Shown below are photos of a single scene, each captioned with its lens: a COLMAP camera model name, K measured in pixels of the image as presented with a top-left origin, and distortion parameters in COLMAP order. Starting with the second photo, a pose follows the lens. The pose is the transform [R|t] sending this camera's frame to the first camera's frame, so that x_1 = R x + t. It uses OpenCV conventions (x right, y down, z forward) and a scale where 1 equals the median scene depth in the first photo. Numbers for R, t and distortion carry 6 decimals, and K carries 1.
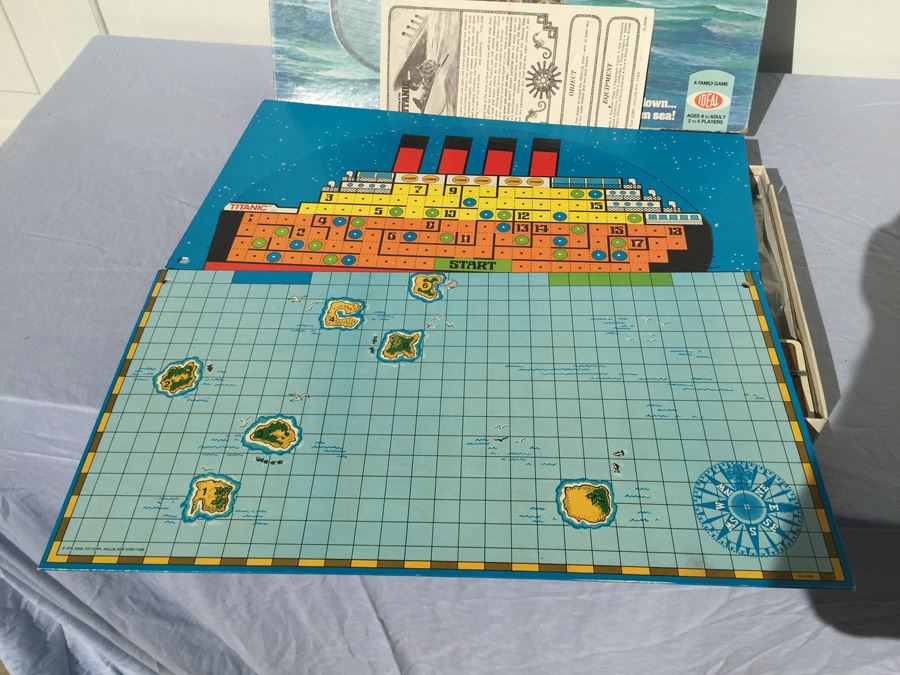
lens RADIAL K [[780.0, 0, 440.9], [0, 780.0, 339.0], [0, 0, 1]] dist [0.085548, -0.131855]
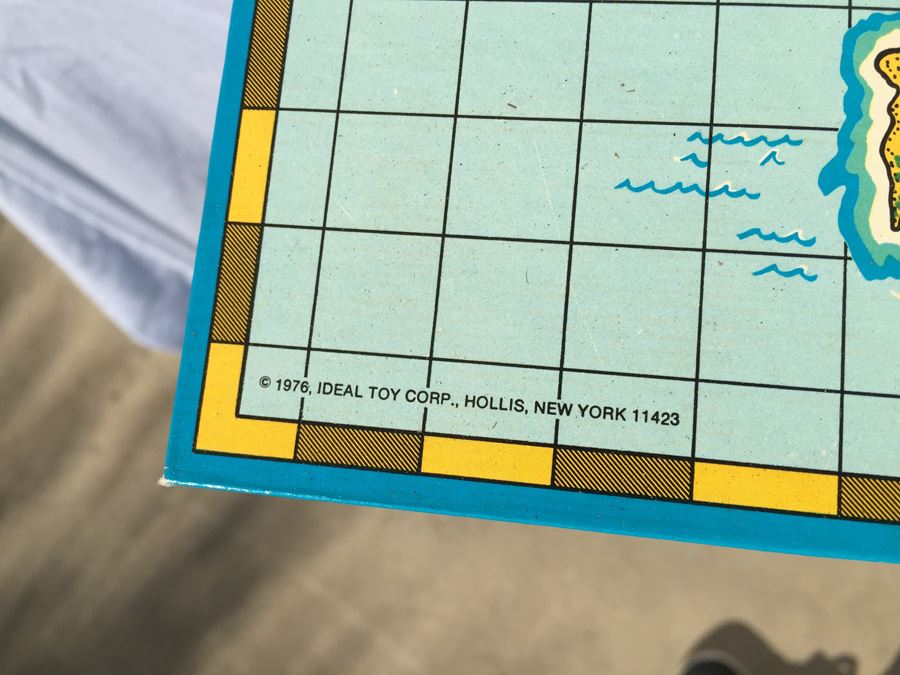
lens RADIAL K [[786.1, 0, 442.3], [0, 786.1, 334.7], [0, 0, 1]] dist [0.098796, -0.180794]
pose [[0.996678, 0.036599, -0.072761, -0.336391], [0.006316, 0.855934, 0.517046, 0.119489], [0.081202, -0.515788, 0.852859, 0.674010]]
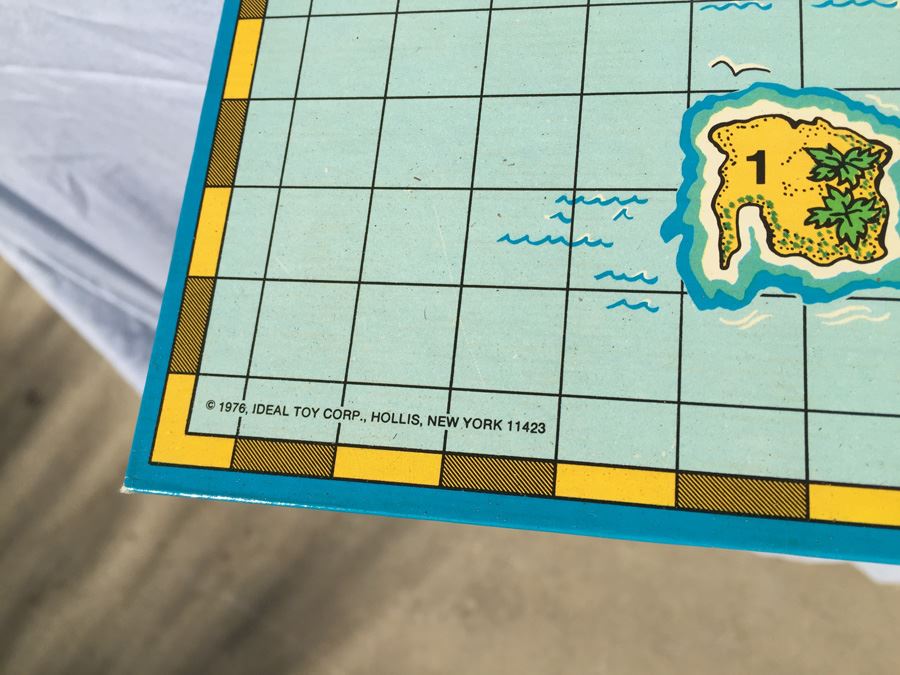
lens RADIAL K [[786.1, 0, 442.3], [0, 786.1, 334.7], [0, 0, 1]] dist [0.098796, -0.180794]
pose [[0.990383, 0.014955, -0.137541, -0.300099], [0.042500, 0.913187, 0.405318, 0.118901], [0.131663, -0.407265, 0.903770, 0.641722]]
